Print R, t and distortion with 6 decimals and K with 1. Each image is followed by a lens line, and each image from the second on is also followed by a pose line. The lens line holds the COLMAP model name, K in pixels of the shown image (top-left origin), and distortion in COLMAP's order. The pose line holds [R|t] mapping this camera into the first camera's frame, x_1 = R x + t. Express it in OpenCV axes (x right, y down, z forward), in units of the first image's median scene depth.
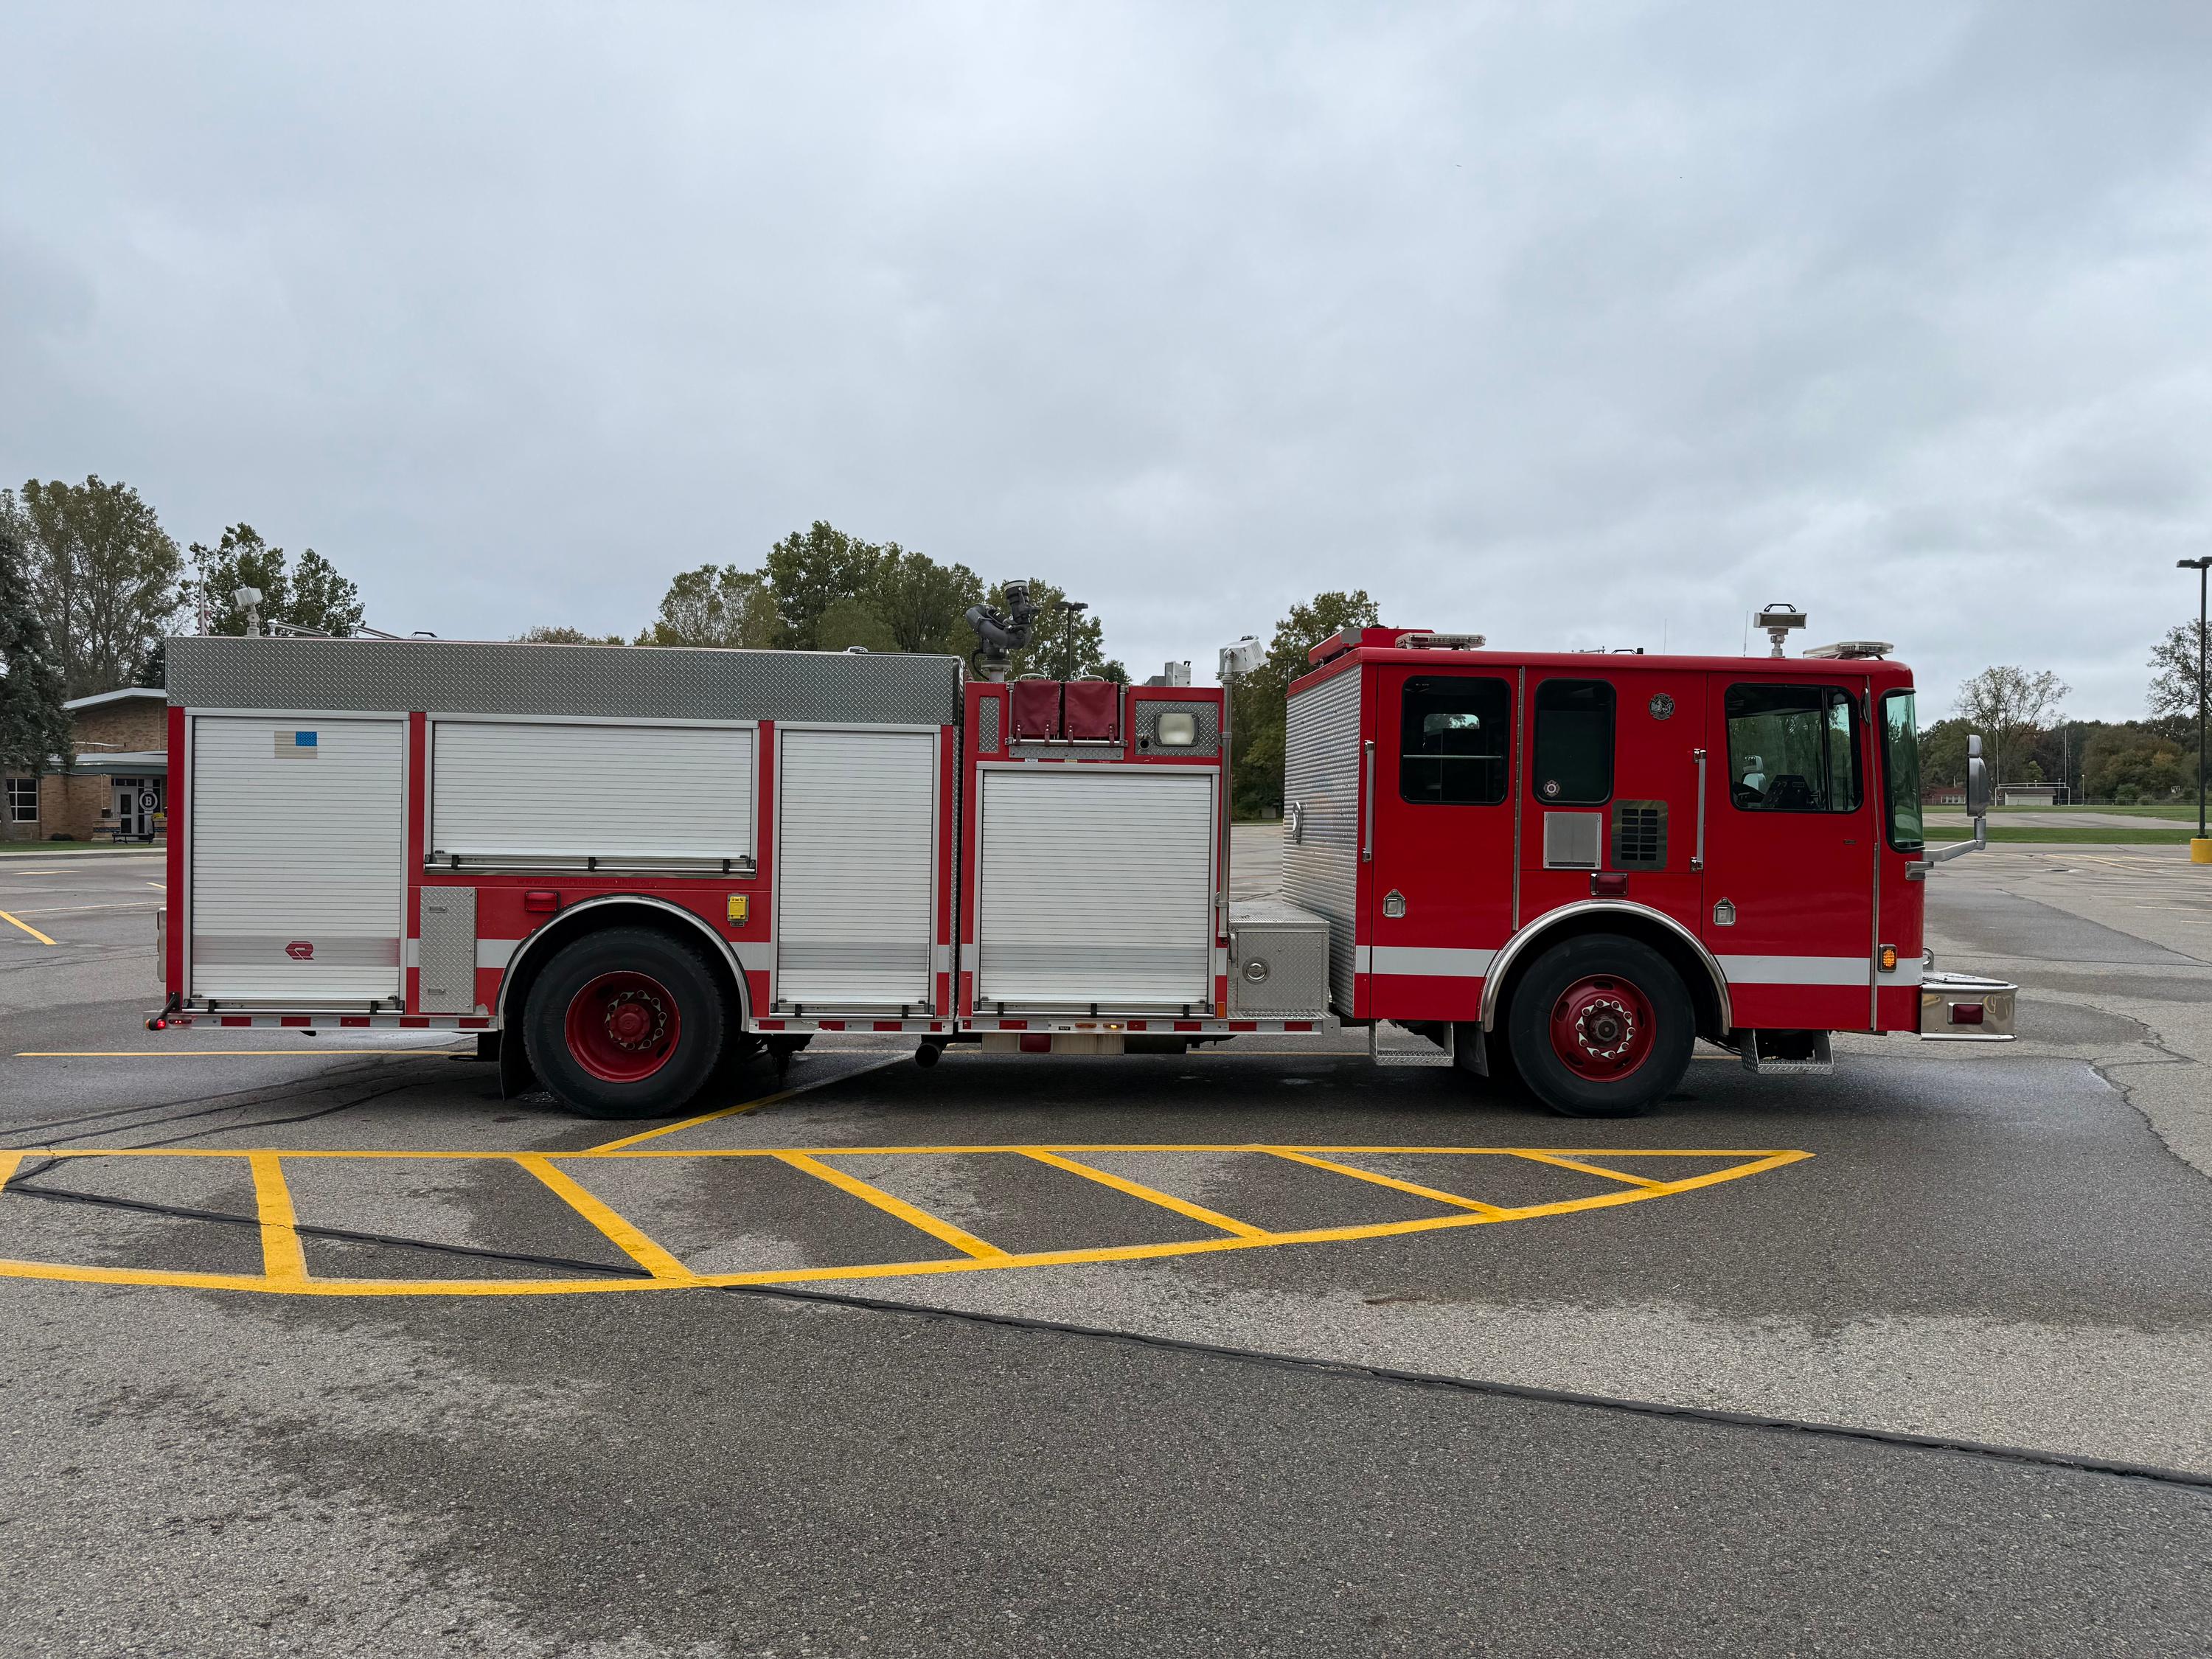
lens RADIAL K [[1558.1, 0, 1098.4], [0, 1558.1, 794.4], [0, 0, 1]] dist [0.078376, -0.091204]
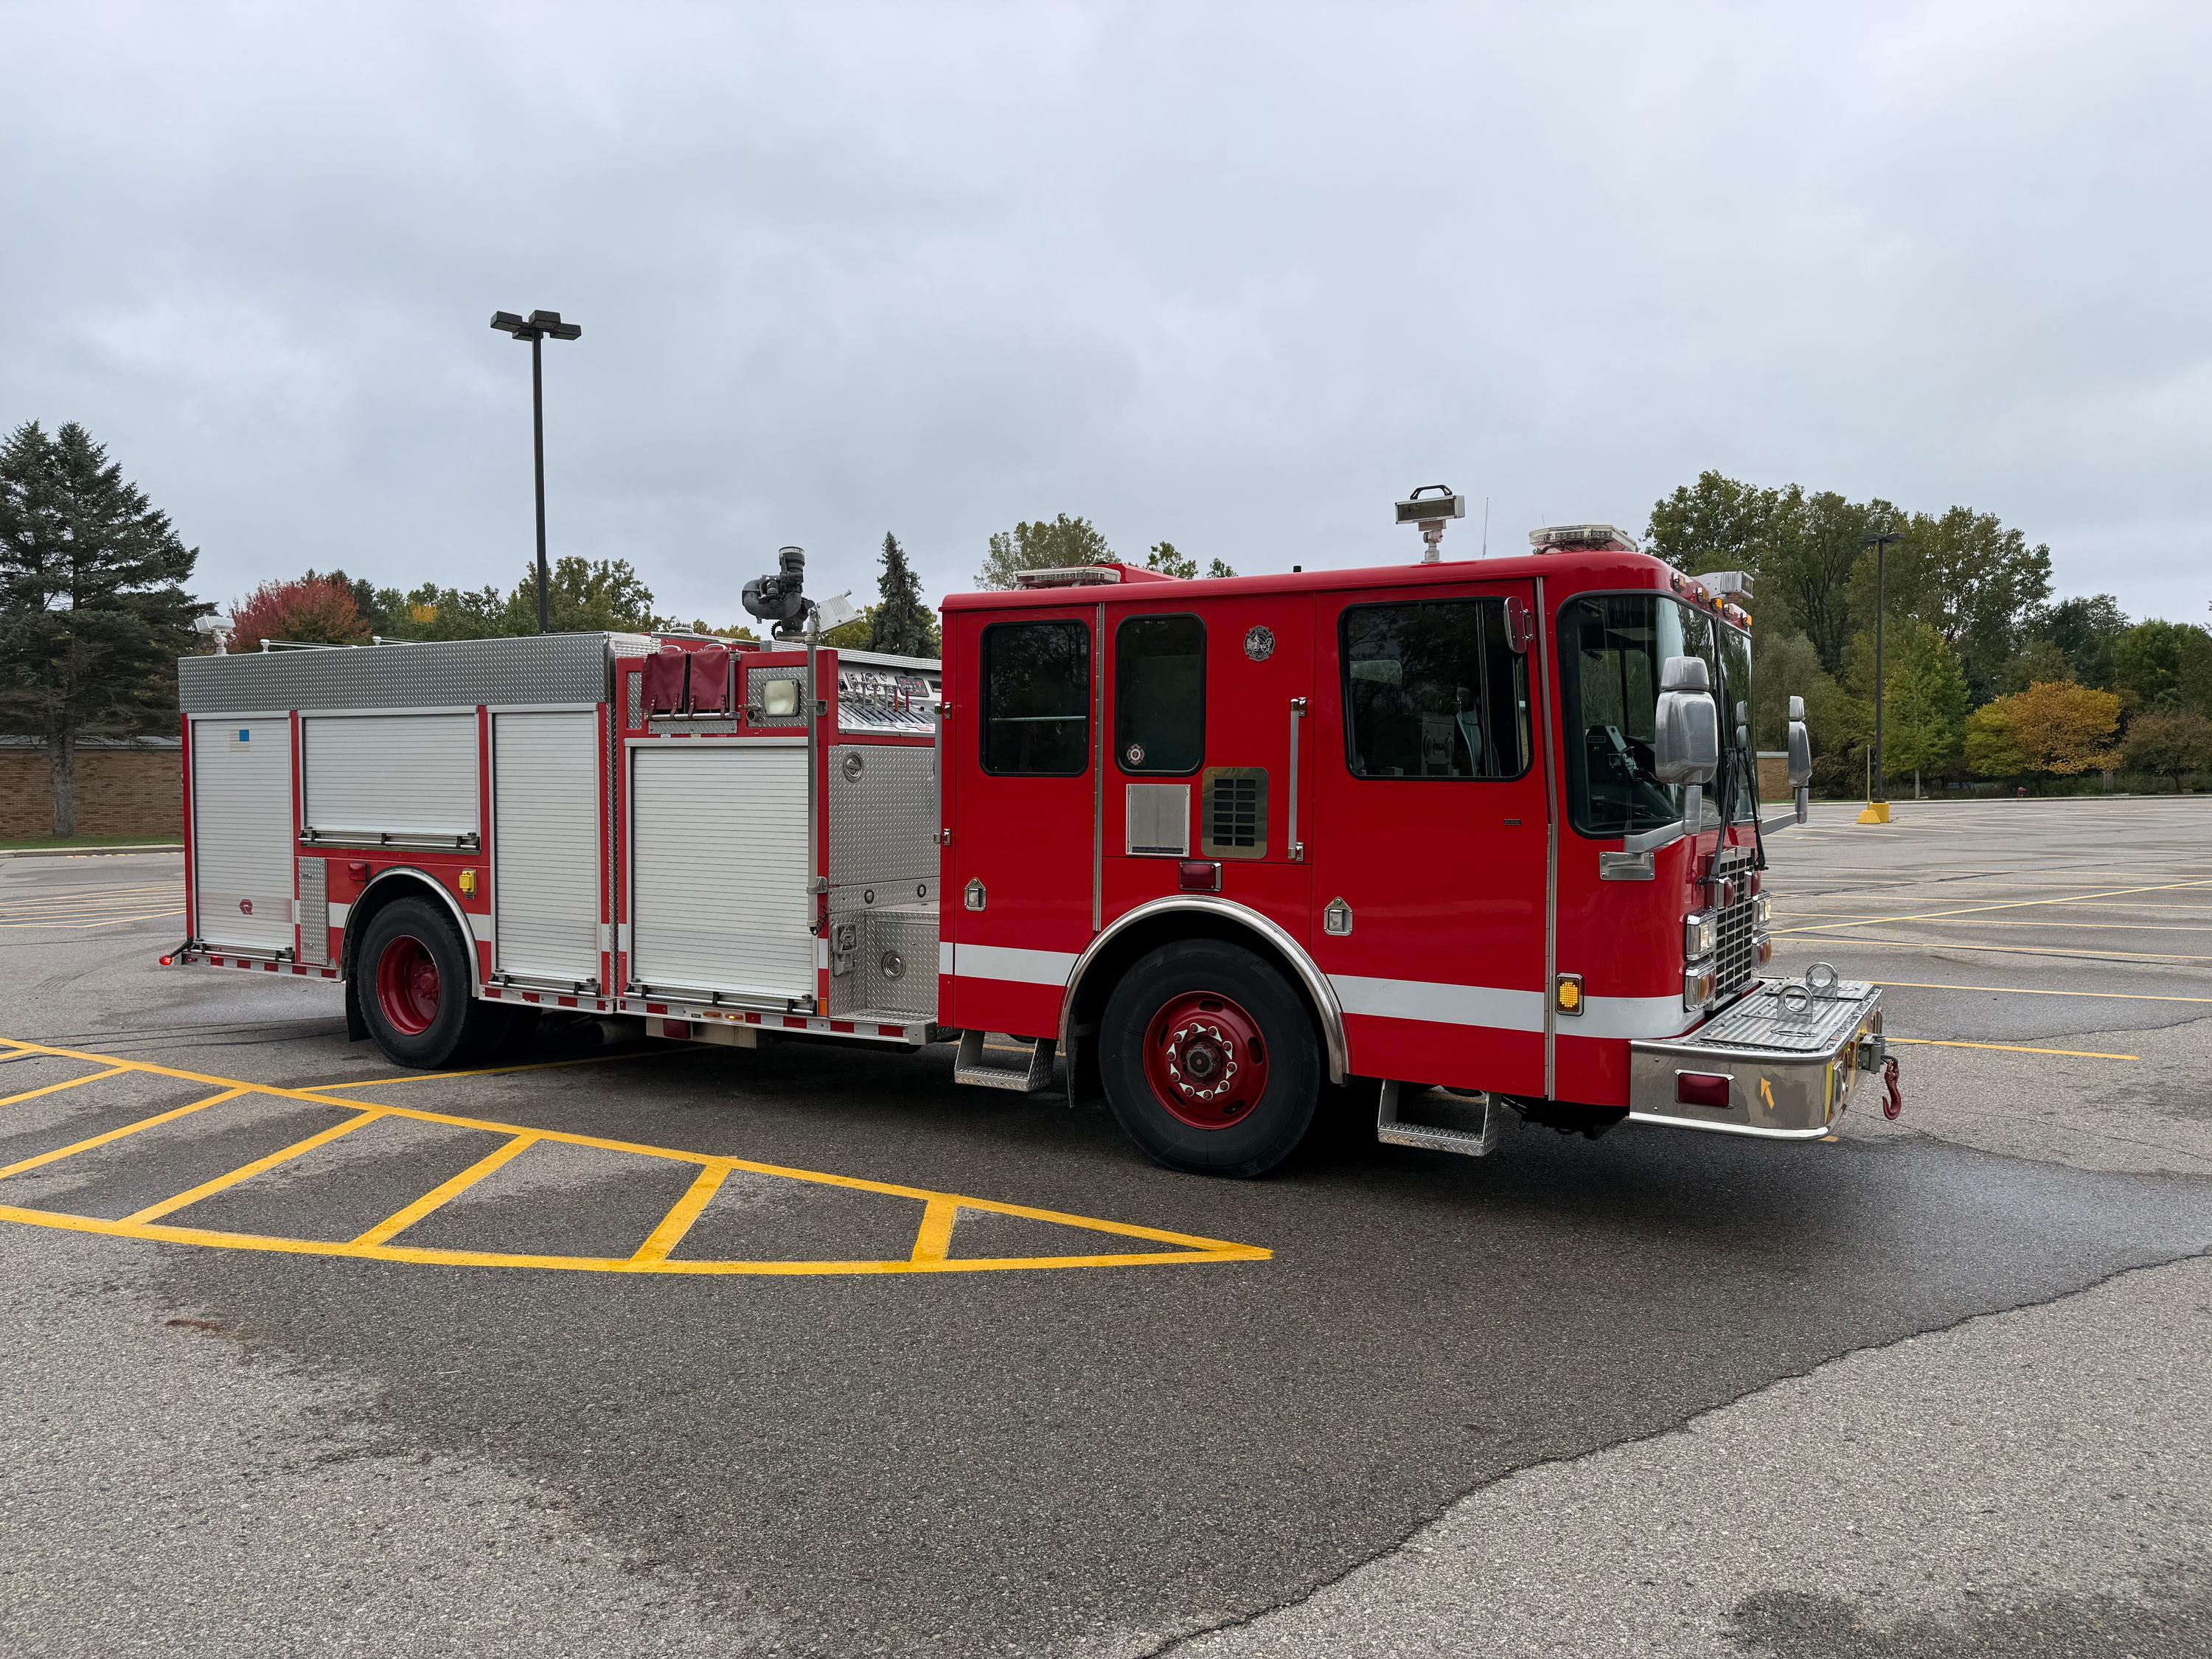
lens RADIAL K [[1549.1, 0, 1108.1], [0, 1549.1, 814.7], [0, 0, 1]] dist [0.064015, -0.080088]
pose [[0.835912, -0.000239, -0.548864, 0.712635], [0.016939, 0.999535, 0.025363, 0.006674], [0.548603, -0.030498, 0.835527, 0.340537]]
